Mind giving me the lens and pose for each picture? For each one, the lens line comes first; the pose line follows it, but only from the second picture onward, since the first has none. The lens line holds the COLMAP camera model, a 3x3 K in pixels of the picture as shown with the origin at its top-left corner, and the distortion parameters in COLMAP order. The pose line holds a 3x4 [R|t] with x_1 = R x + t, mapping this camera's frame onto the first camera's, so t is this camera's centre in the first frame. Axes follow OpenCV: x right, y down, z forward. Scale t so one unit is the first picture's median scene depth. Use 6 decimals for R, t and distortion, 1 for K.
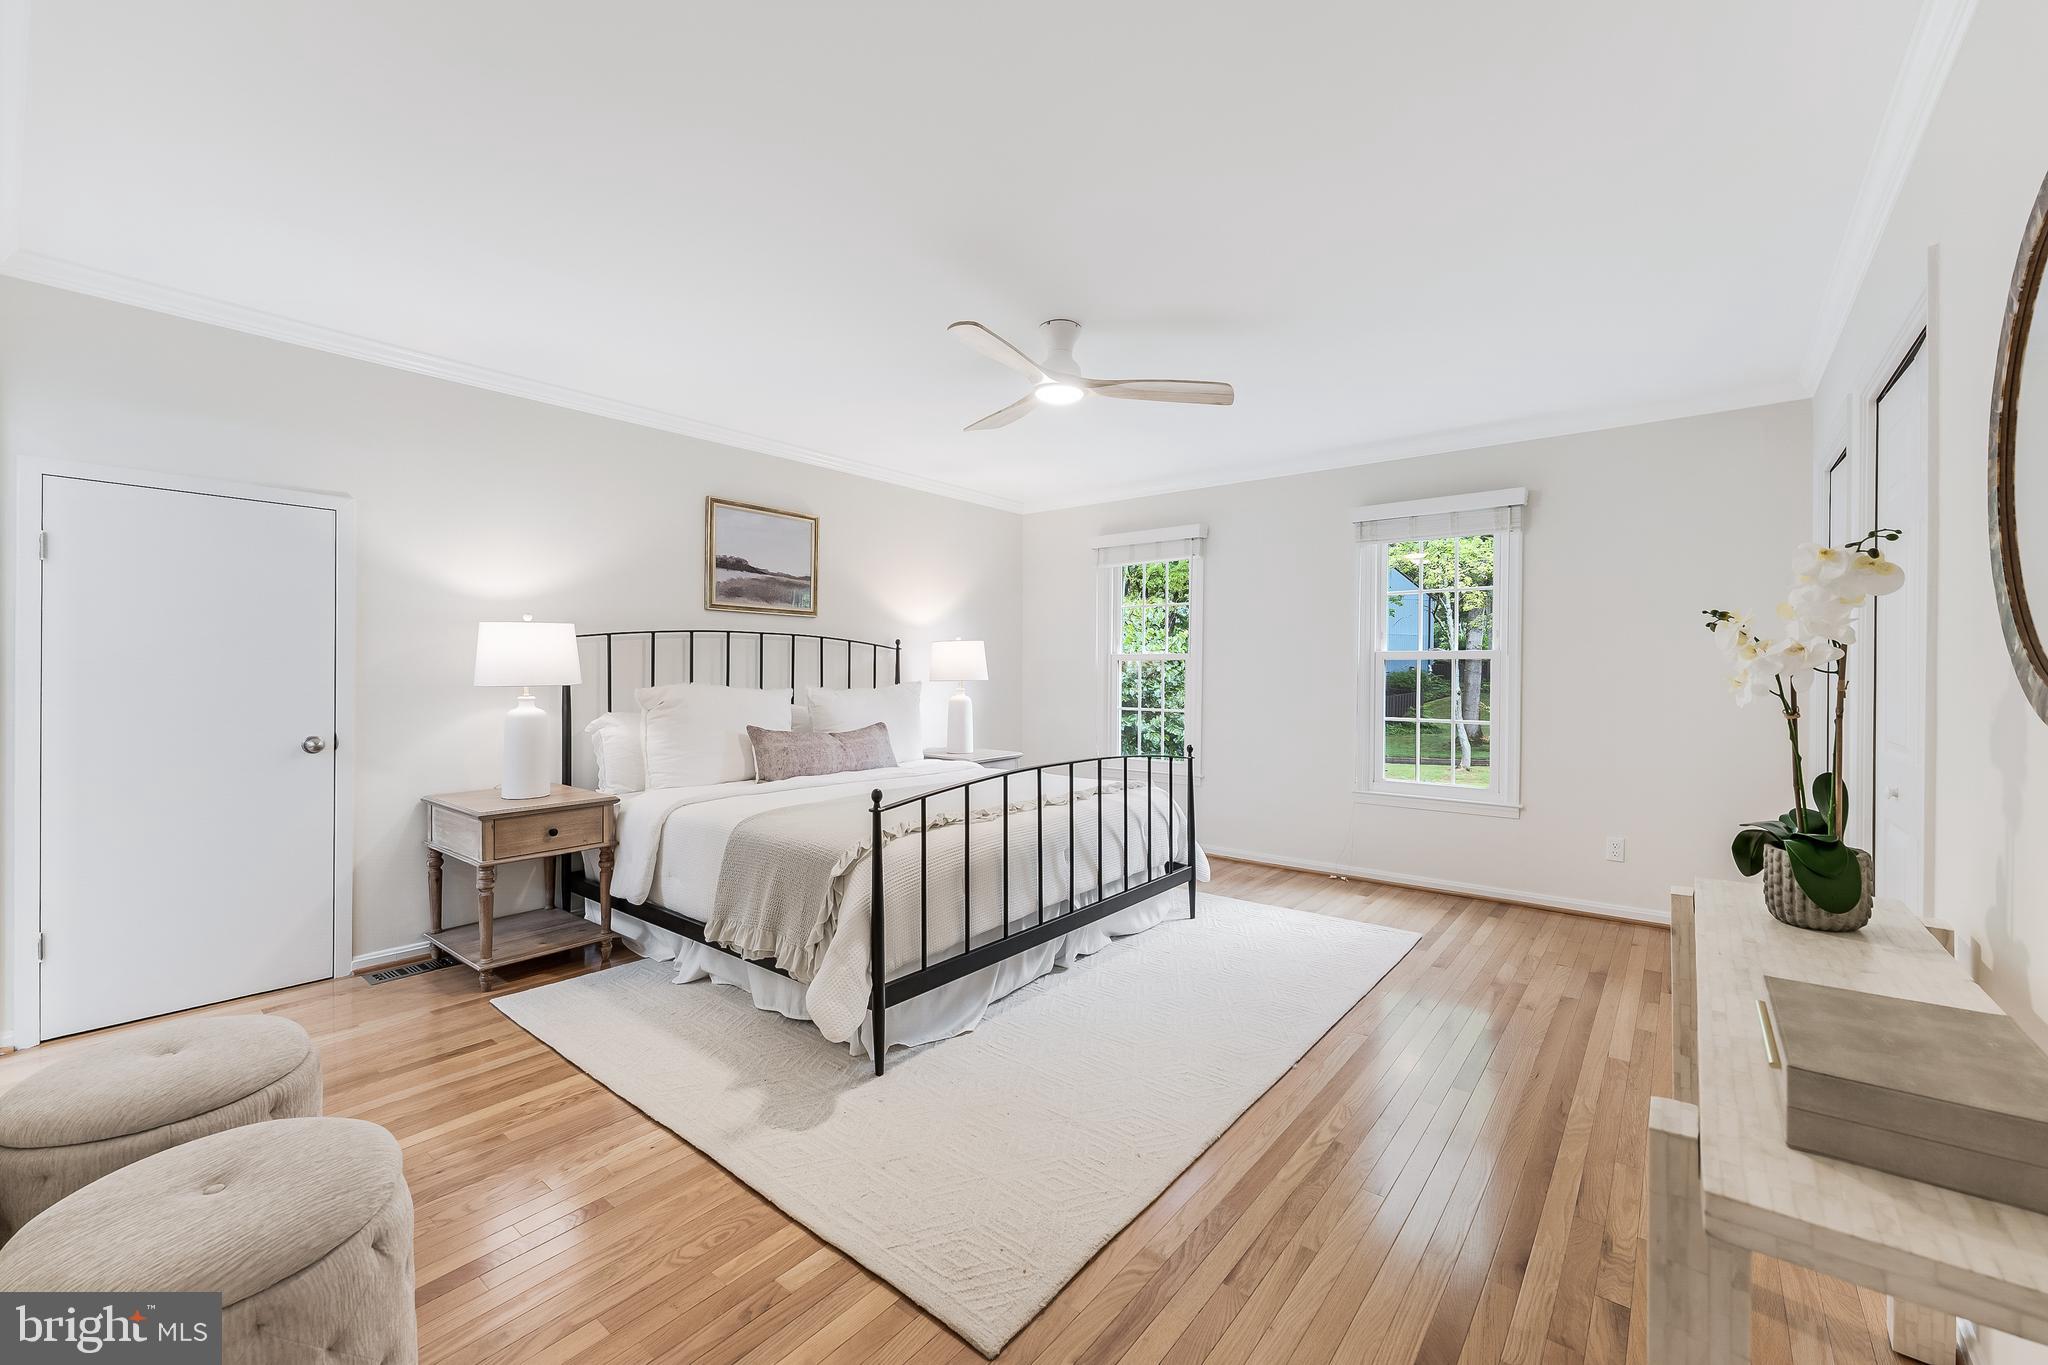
lens RADIAL K [[825.3, 0, 1032.9], [0, 825.3, 679.7], [0, 0, 1]] dist [-0.000965, -0.000055]
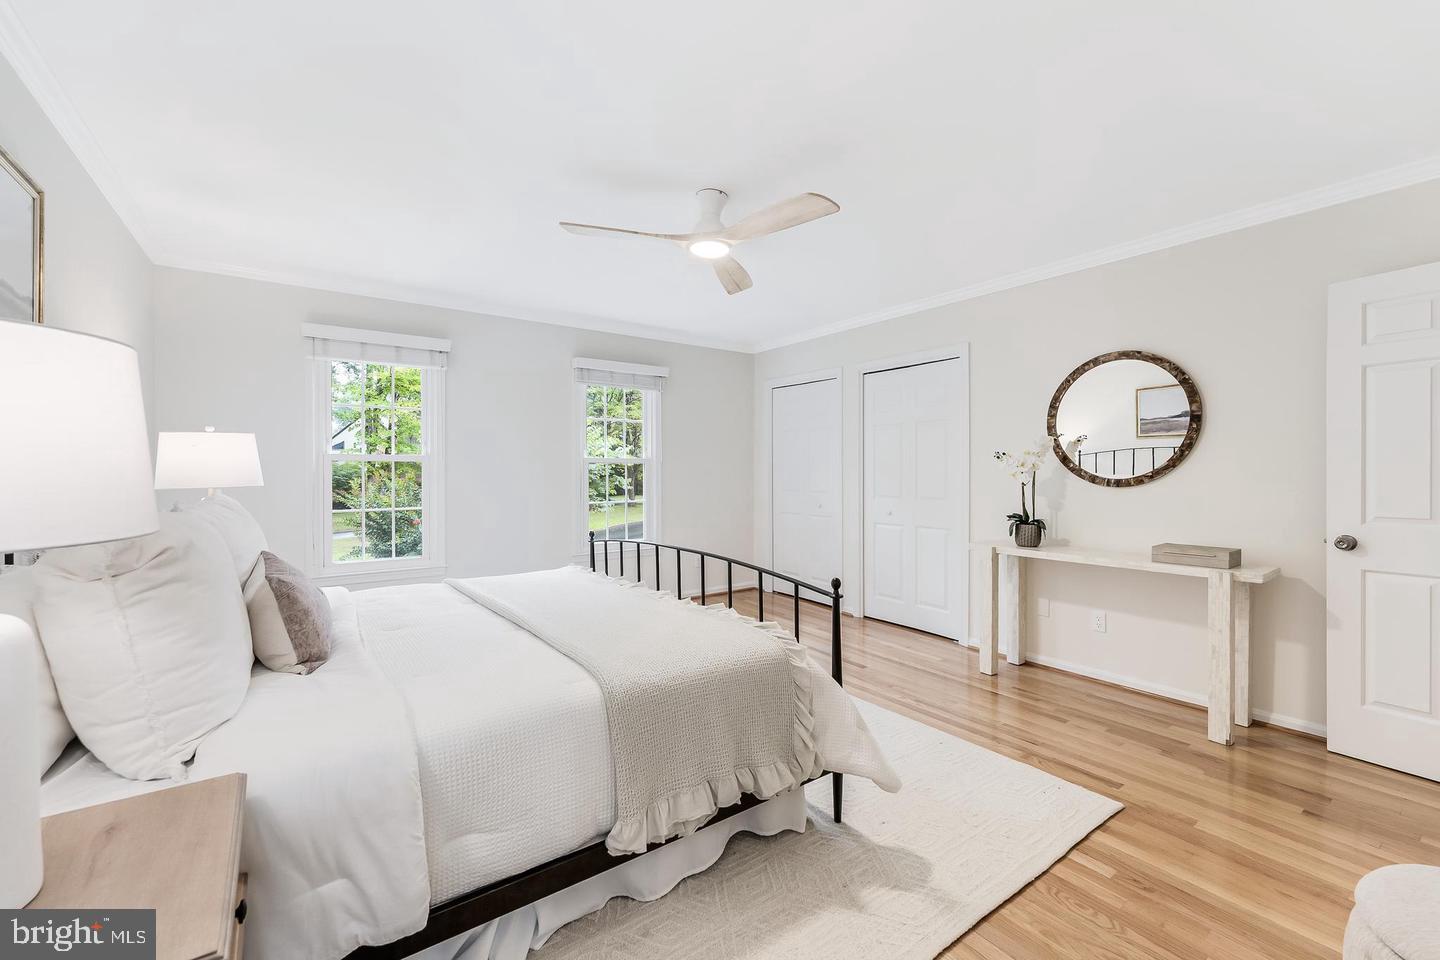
lens RADIAL K [[587.1, 0, 723.8], [0, 587.1, 472.7], [0, 0, 1]] dist [-0.000237, -0.000235]
pose [[0.264773, -0.013730, 0.964213, -1.055575], [0.007169, 0.999899, 0.012270, -0.032748], [-0.964284, 0.003664, 0.264845, 0.954705]]
